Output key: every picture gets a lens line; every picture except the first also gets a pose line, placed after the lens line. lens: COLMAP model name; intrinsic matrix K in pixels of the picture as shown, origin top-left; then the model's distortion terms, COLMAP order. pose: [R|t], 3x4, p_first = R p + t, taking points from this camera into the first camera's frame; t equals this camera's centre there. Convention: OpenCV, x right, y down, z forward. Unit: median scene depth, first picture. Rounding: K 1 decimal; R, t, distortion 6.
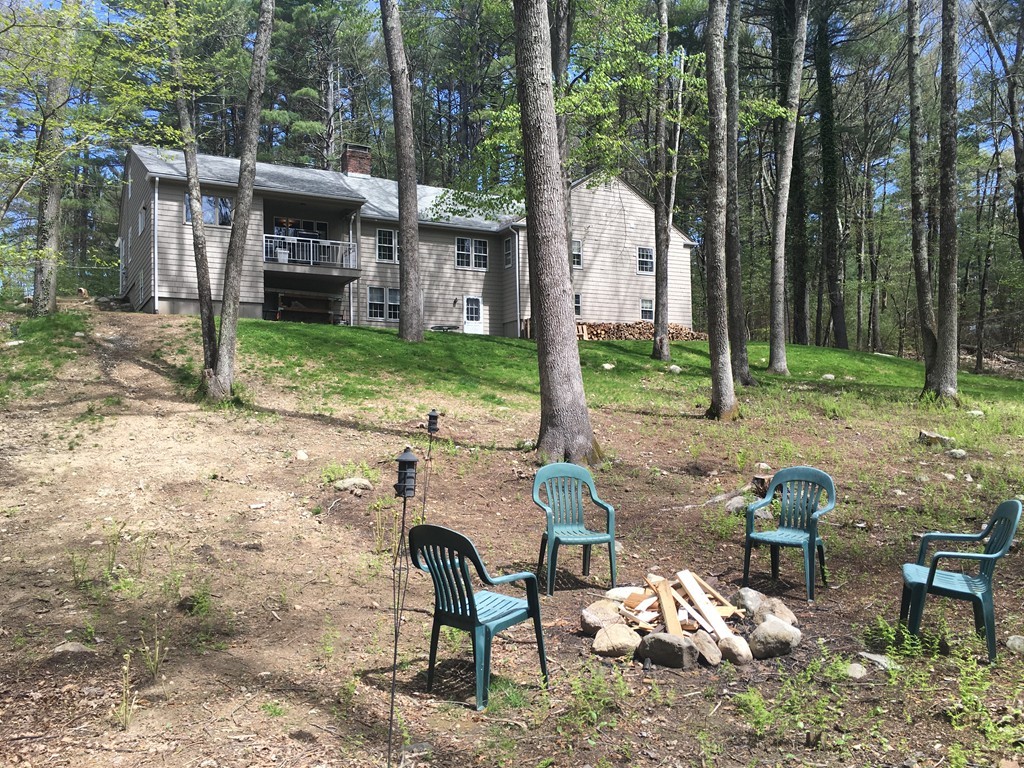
lens RADIAL K [[883.8, 0, 512.8], [0, 883.8, 388.6], [0, 0, 1]] dist [0.061557, -0.017245]
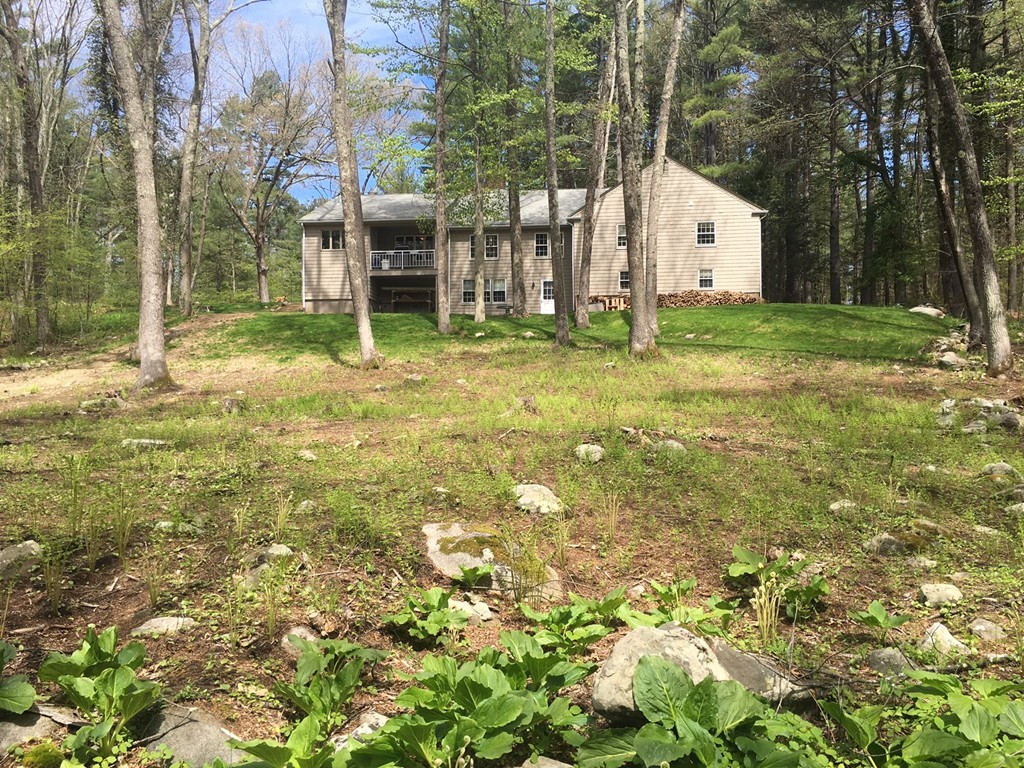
lens RADIAL K [[883.8, 0, 512.8], [0, 883.8, 388.6], [0, 0, 1]] dist [0.061557, -0.017245]
pose [[0.805775, -0.000296, -0.592222, 0.650806], [0.017333, 0.999583, 0.023083, 0.018797], [0.591969, -0.028865, 0.805444, -0.034604]]
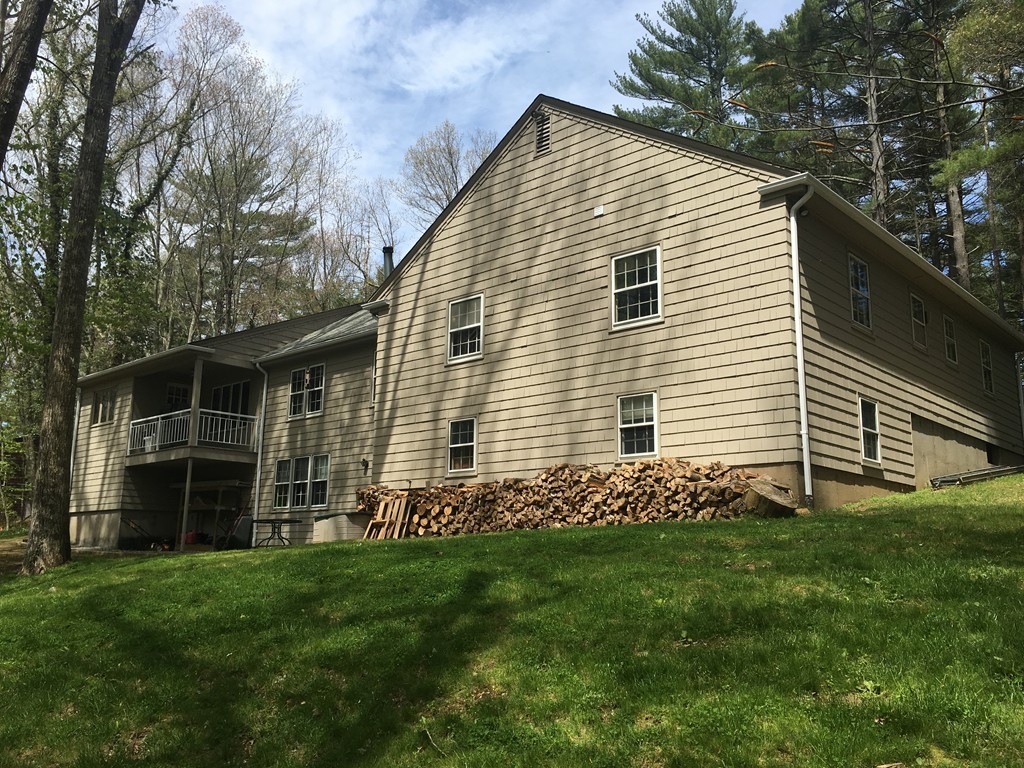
lens RADIAL K [[883.8, 0, 512.8], [0, 883.8, 388.6], [0, 0, 1]] dist [0.061557, -0.017245]
pose [[0.317471, -0.162316, -0.934273, 0.491534], [0.033777, 0.986552, -0.159921, -0.052997], [0.947666, 0.019213, 0.318684, 0.899804]]
